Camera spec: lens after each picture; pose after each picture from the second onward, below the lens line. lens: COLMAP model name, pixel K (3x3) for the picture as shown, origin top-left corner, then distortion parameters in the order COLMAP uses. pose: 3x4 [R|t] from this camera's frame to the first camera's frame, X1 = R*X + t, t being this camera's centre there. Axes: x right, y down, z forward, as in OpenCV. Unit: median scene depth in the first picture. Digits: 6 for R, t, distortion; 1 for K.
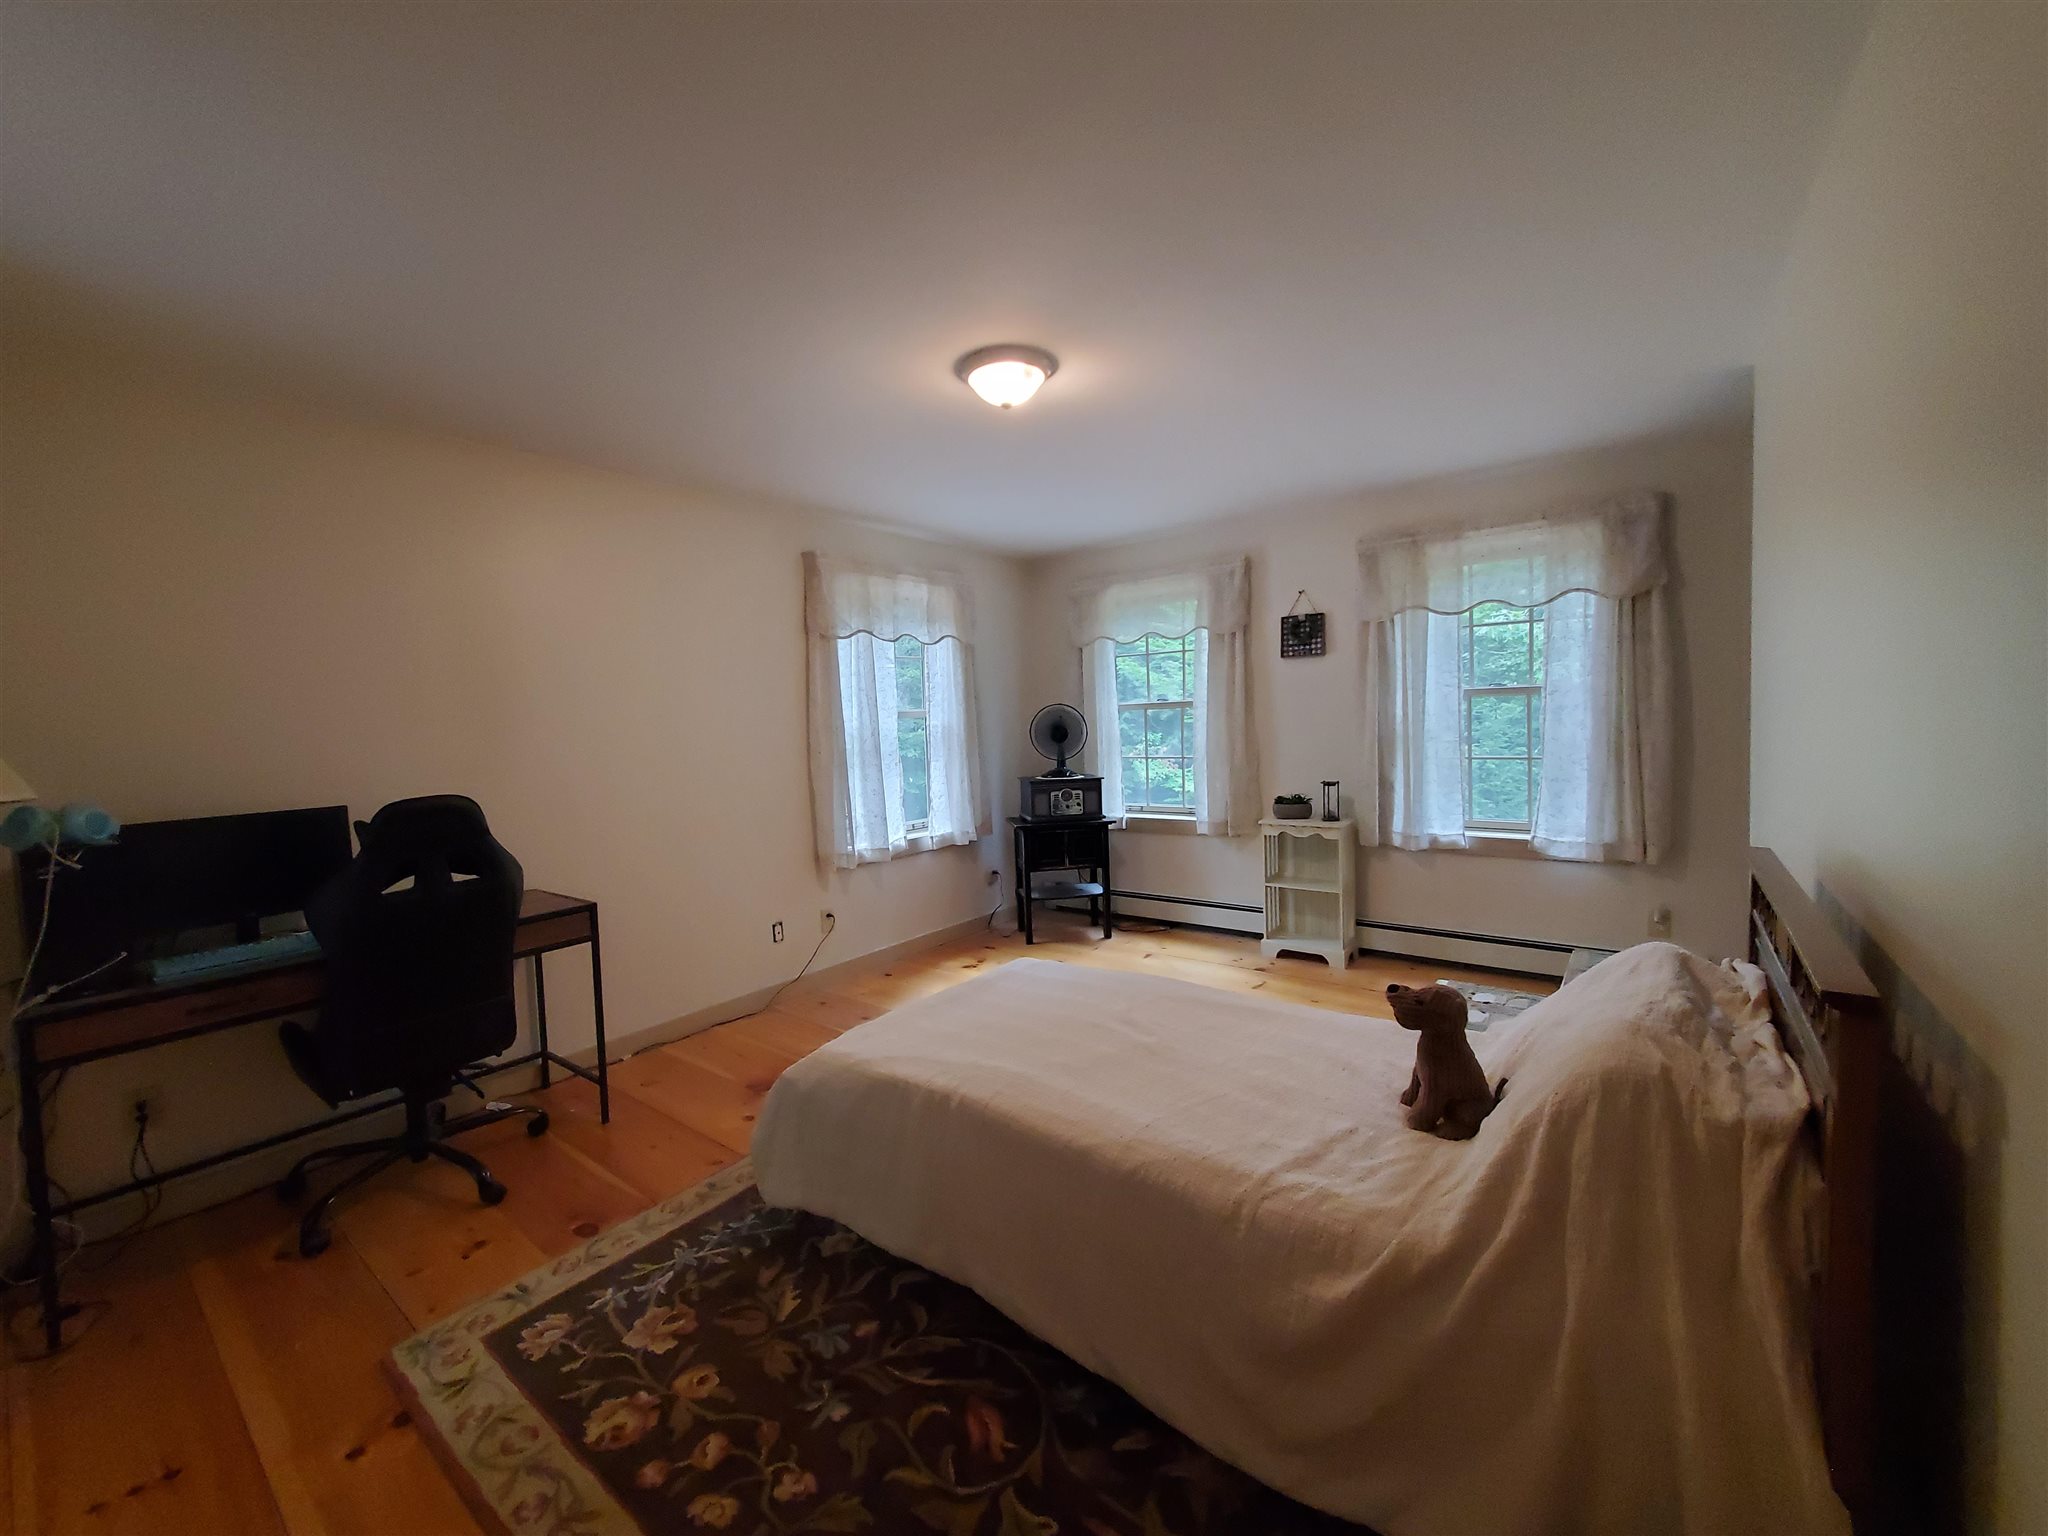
lens RADIAL K [[807.7, 0, 1007.3], [0, 807.7, 761.3], [0, 0, 1]] dist [0.003547, -0.000440]
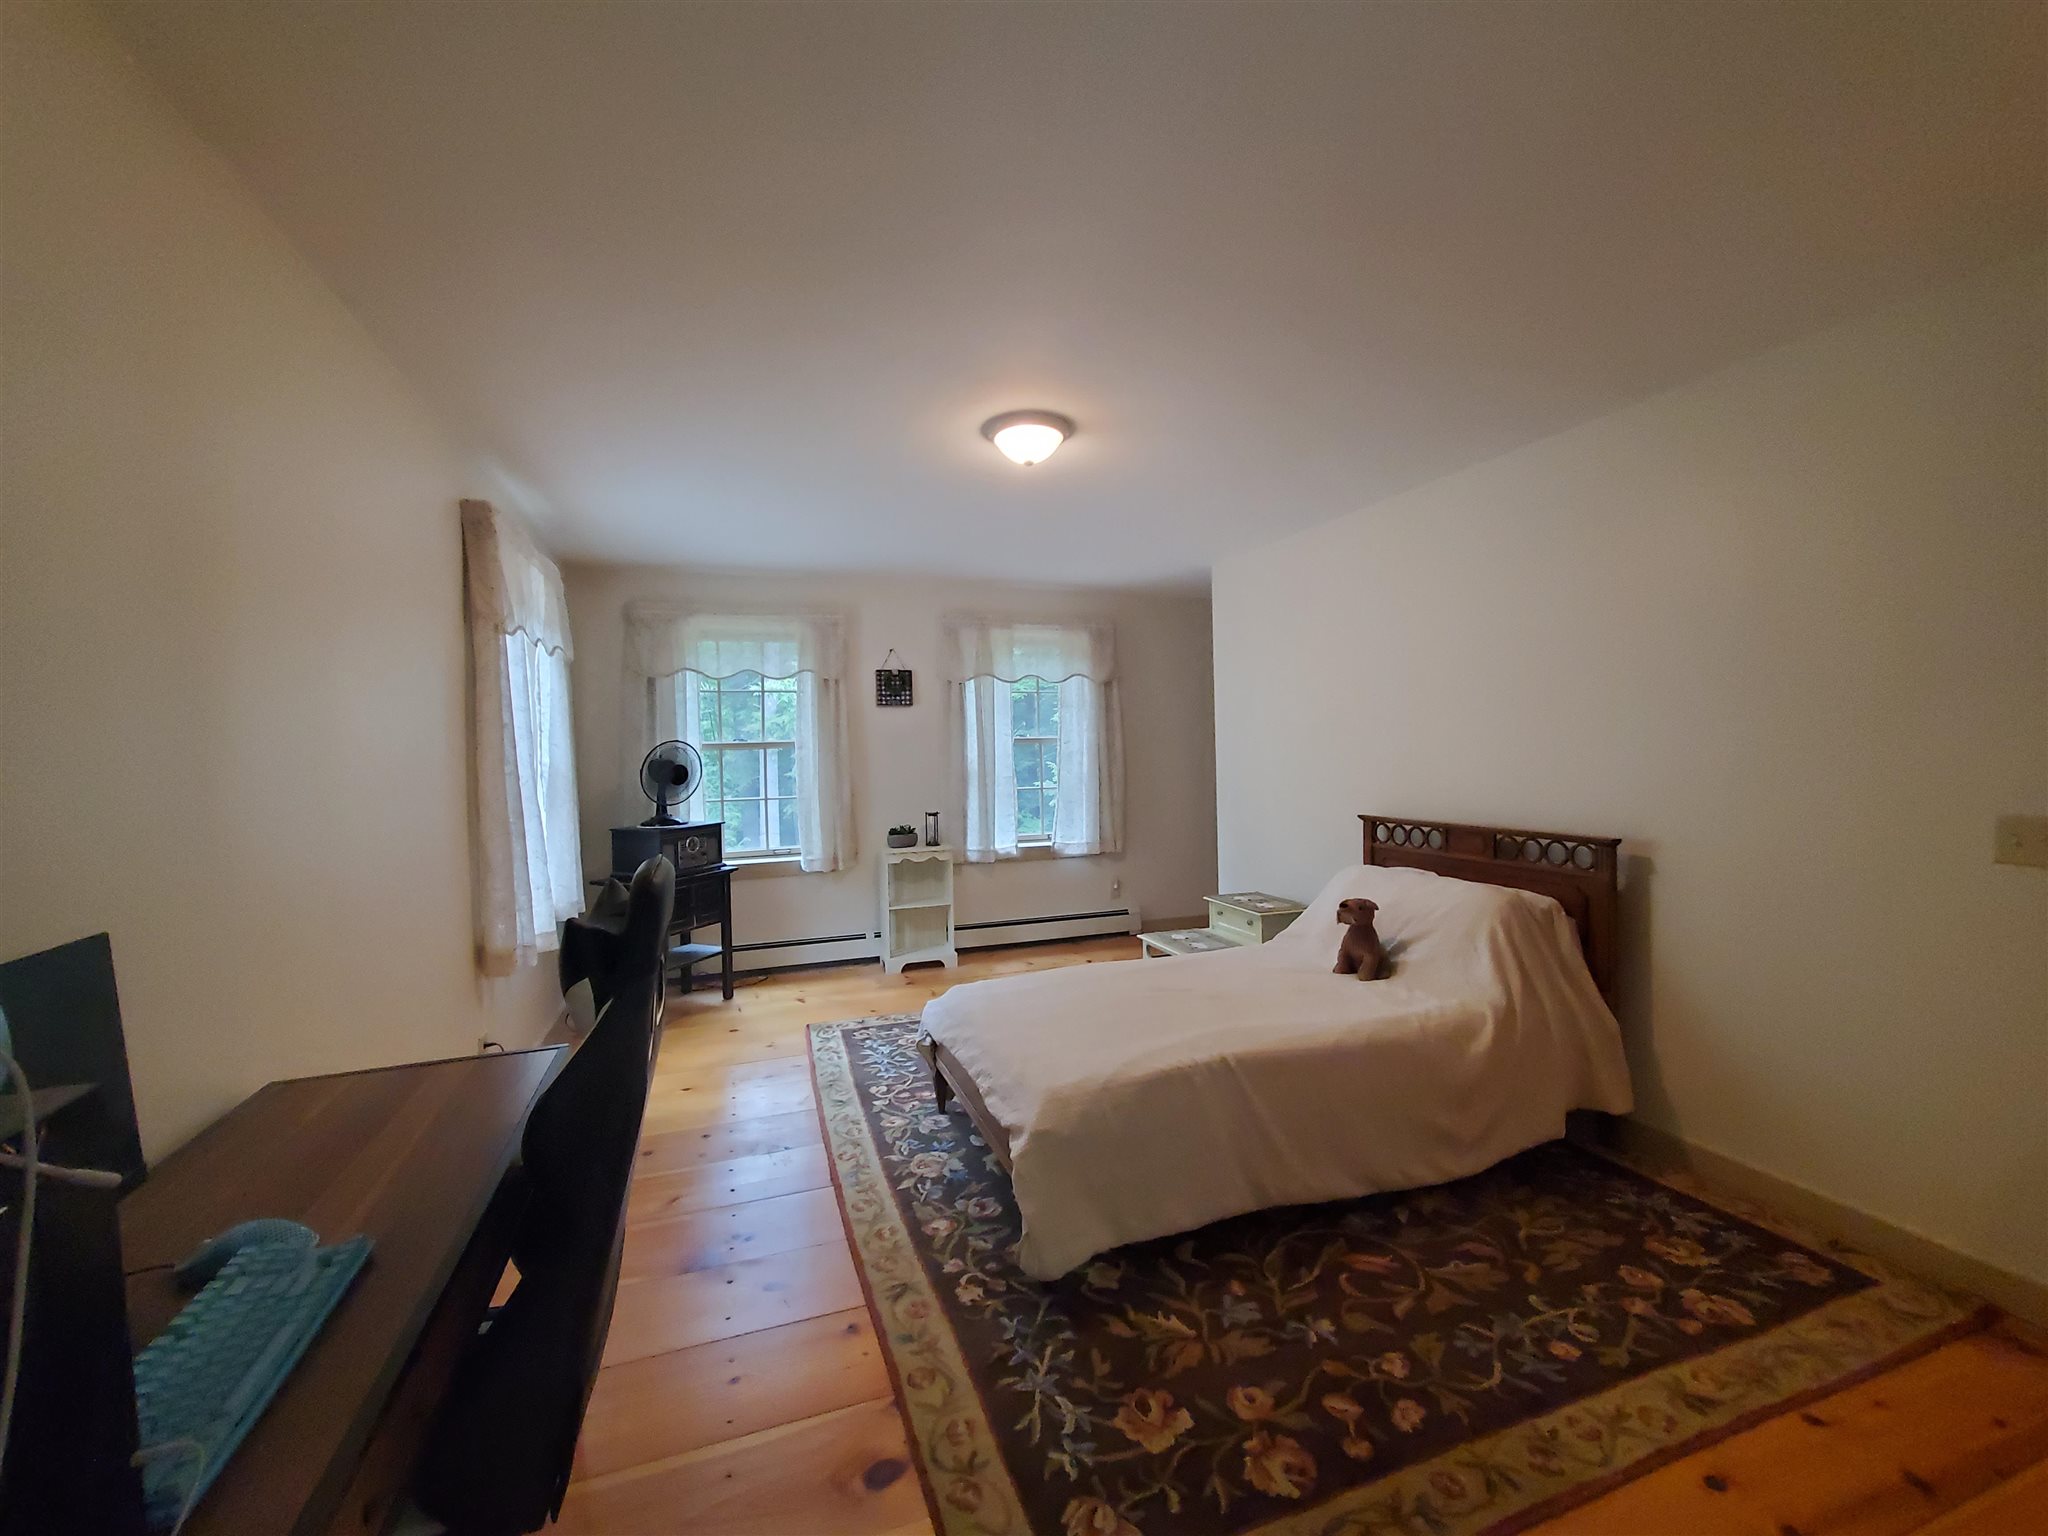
lens RADIAL K [[807.7, 0, 1007.3], [0, 807.7, 761.3], [0, 0, 1]] dist [0.003547, -0.000440]
pose [[0.543617, 0.011171, 0.839259, -0.574619], [0.046852, 0.997948, -0.043631, 0.007643], [-0.838025, 0.063040, 0.541978, 0.277429]]
